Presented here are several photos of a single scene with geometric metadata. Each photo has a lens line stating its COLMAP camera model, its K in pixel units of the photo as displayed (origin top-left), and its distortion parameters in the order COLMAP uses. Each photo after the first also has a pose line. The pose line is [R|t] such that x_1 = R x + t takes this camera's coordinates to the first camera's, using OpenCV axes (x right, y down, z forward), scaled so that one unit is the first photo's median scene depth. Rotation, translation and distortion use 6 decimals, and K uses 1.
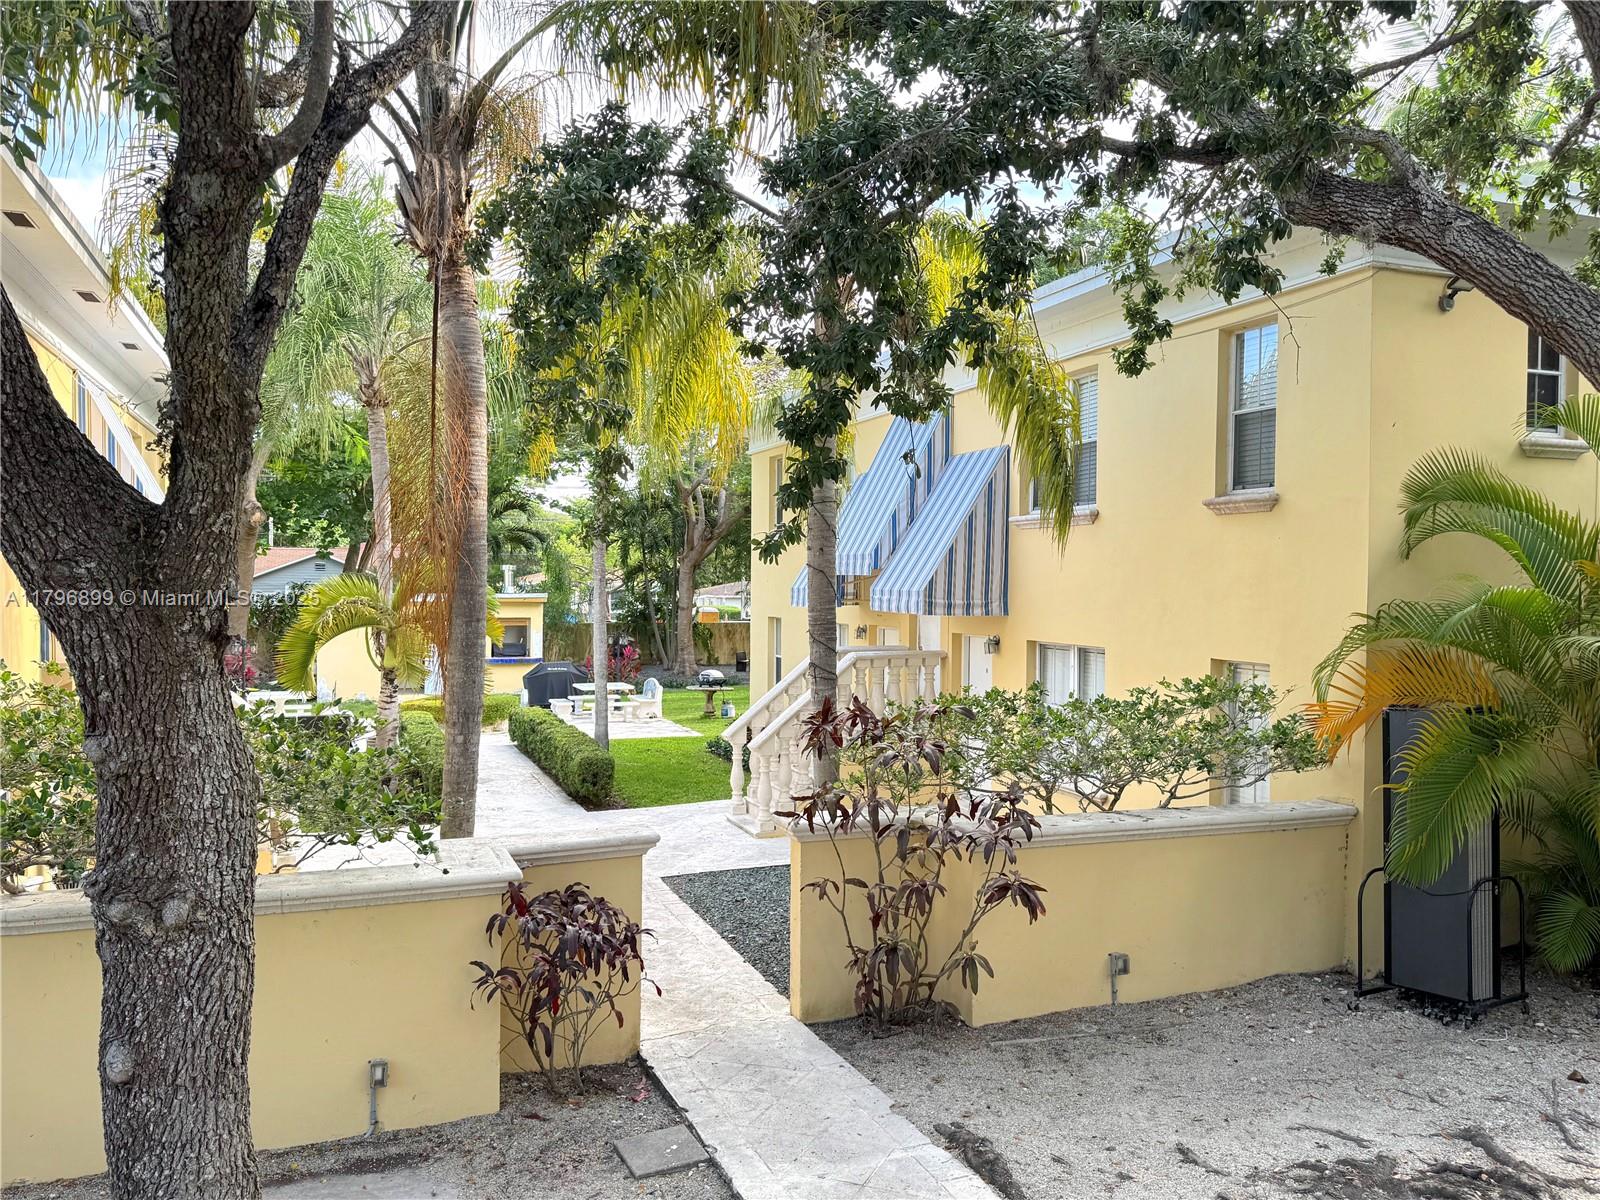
lens RADIAL K [[1209.2, 0, 807.1], [0, 1209.2, 601.9], [0, 0, 1]] dist [0.085227, -0.101962]
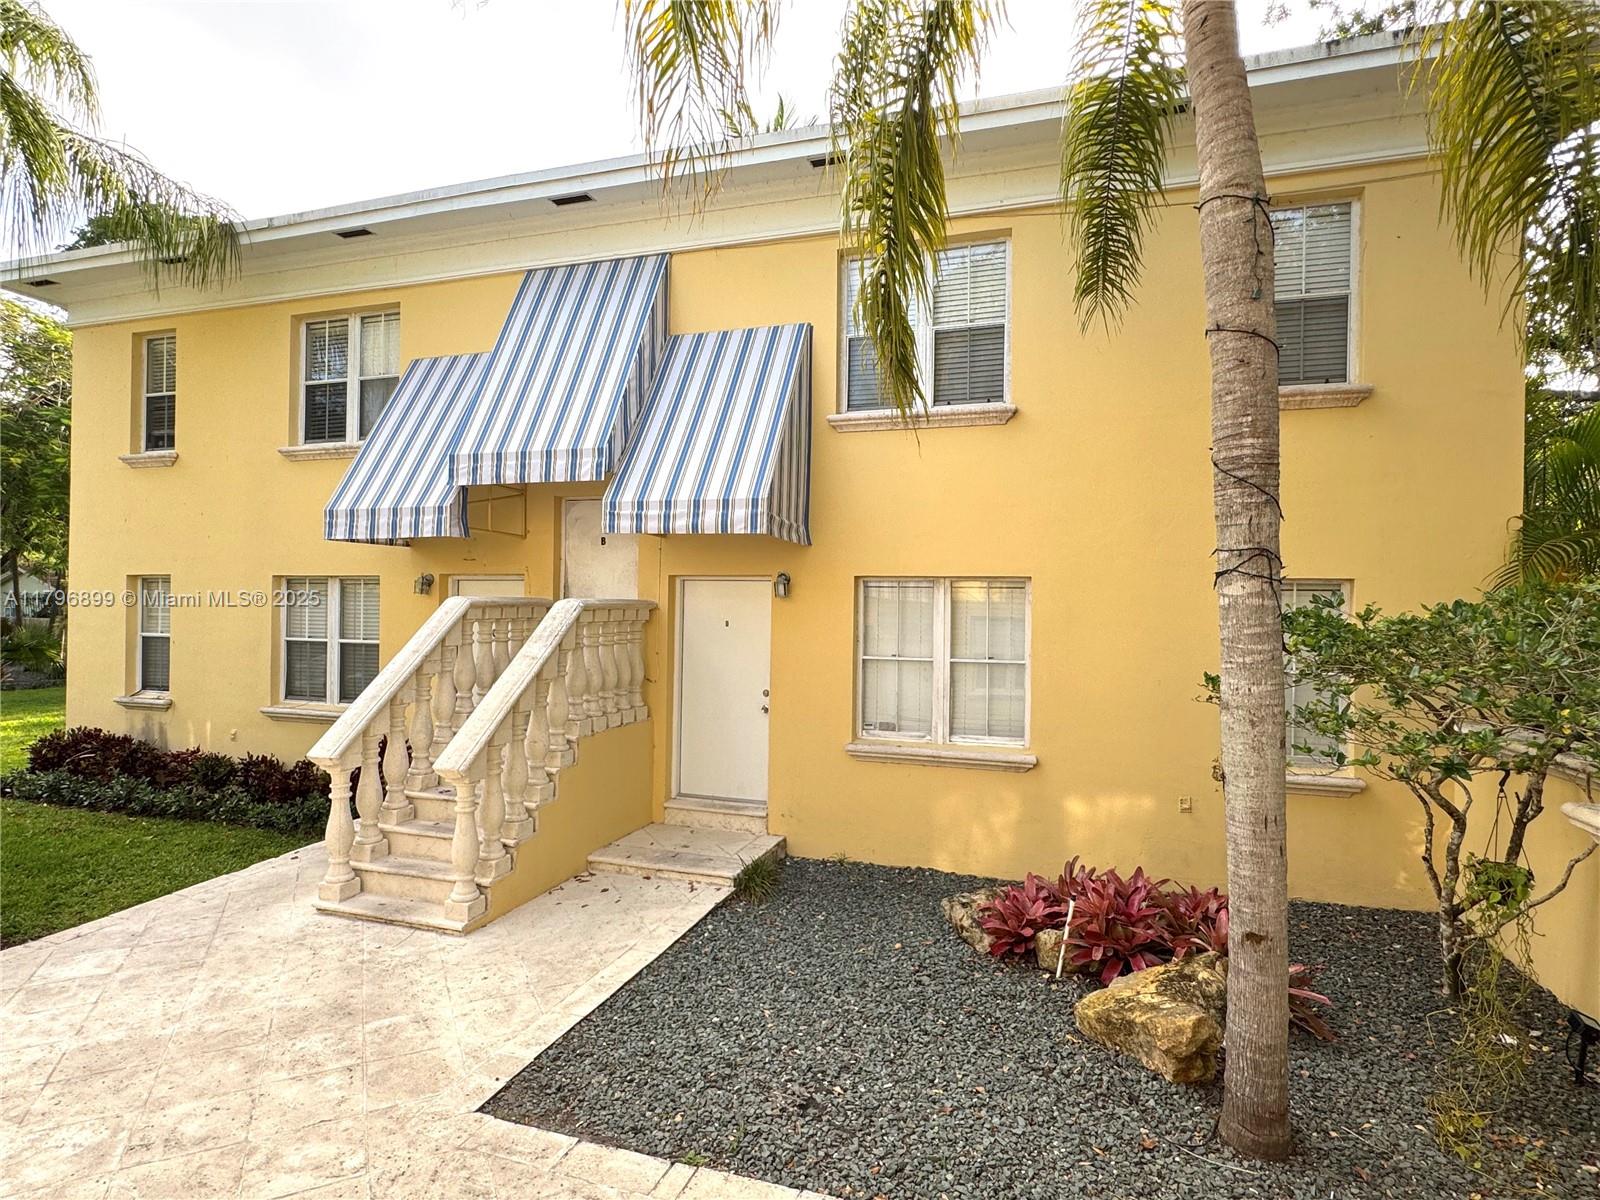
lens RADIAL K [[840.3, 0, 796.1], [0, 840.3, 606.9], [0, 0, 1]] dist [-0.003362, -0.001134]
pose [[0.623893, 0.003991, 0.781499, -0.408324], [0.003245, 0.999965, -0.007697, 0.086713], [-0.781503, 0.007339, 0.623859, 1.092270]]
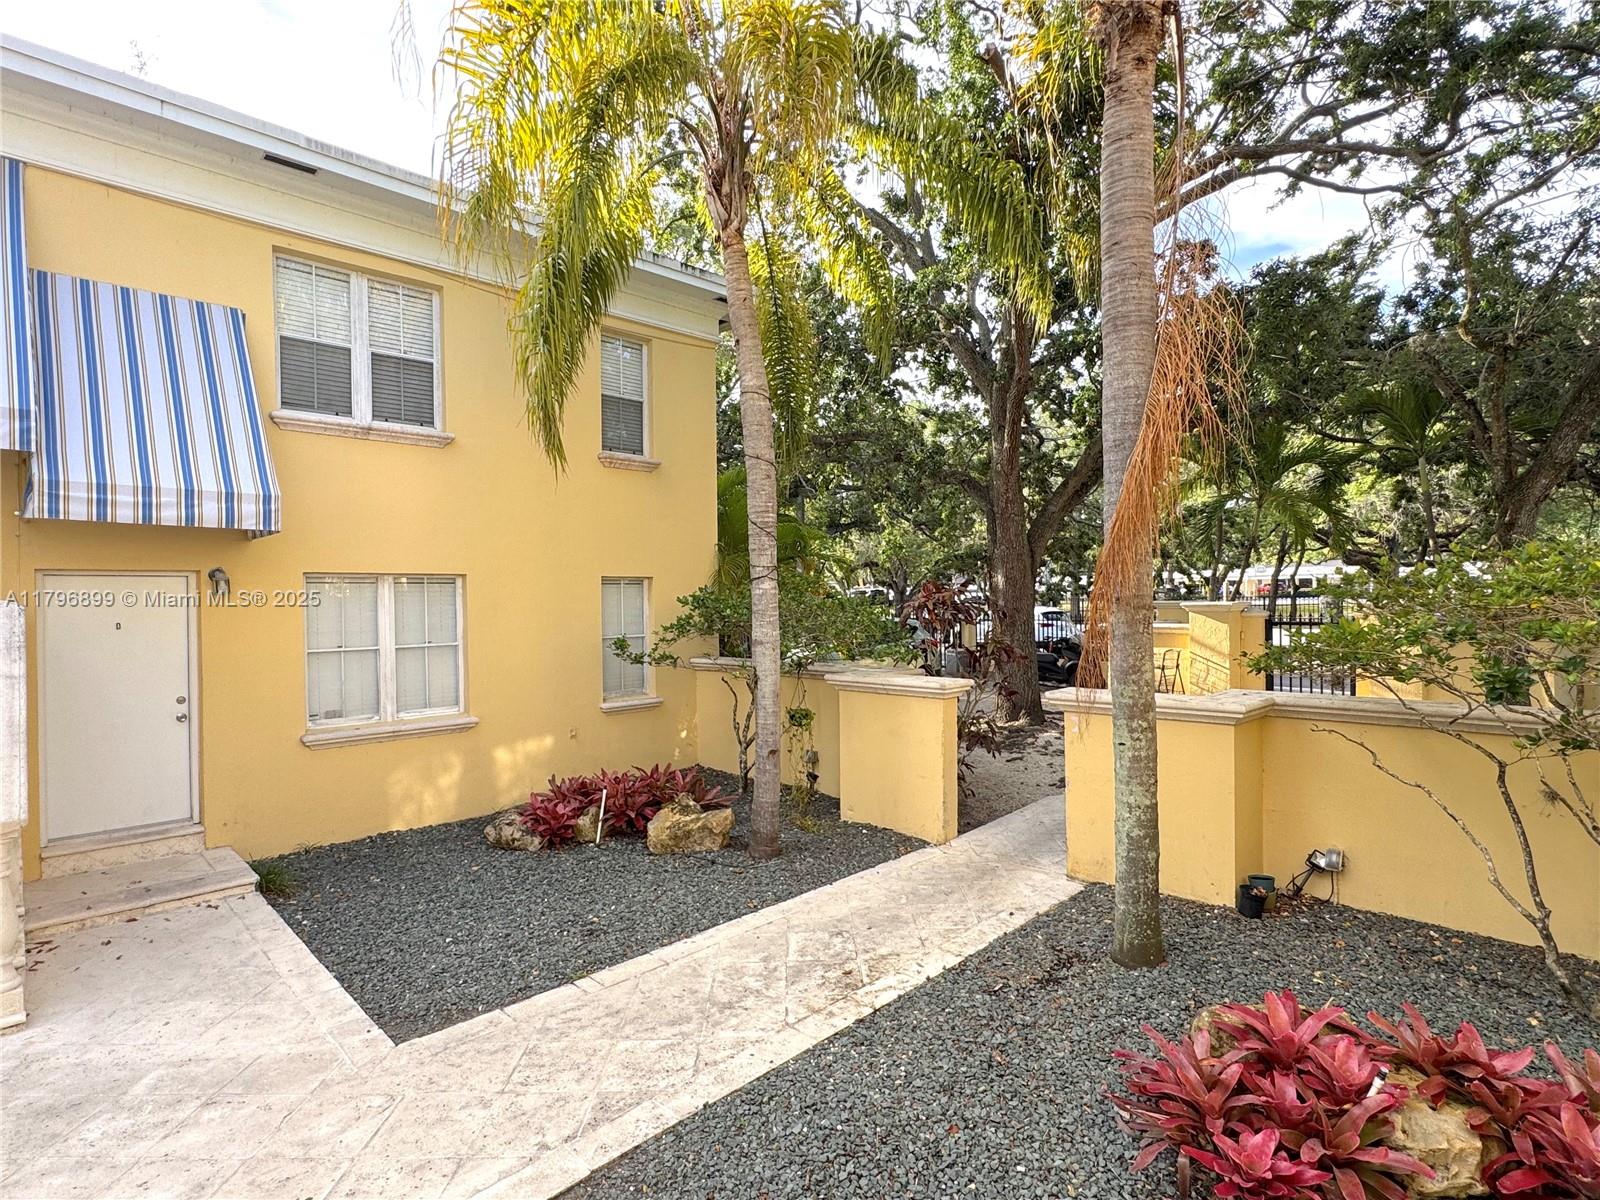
lens RADIAL K [[840.3, 0, 799.7], [0, 840.3, 606.1], [0, 0, 1]] dist [-0.003362, -0.001134]
pose [[-0.407415, -0.010023, 0.913188, -0.711543], [0.027444, 0.999354, 0.023213, 0.078237], [-0.912831, 0.034519, -0.406877, 1.456679]]
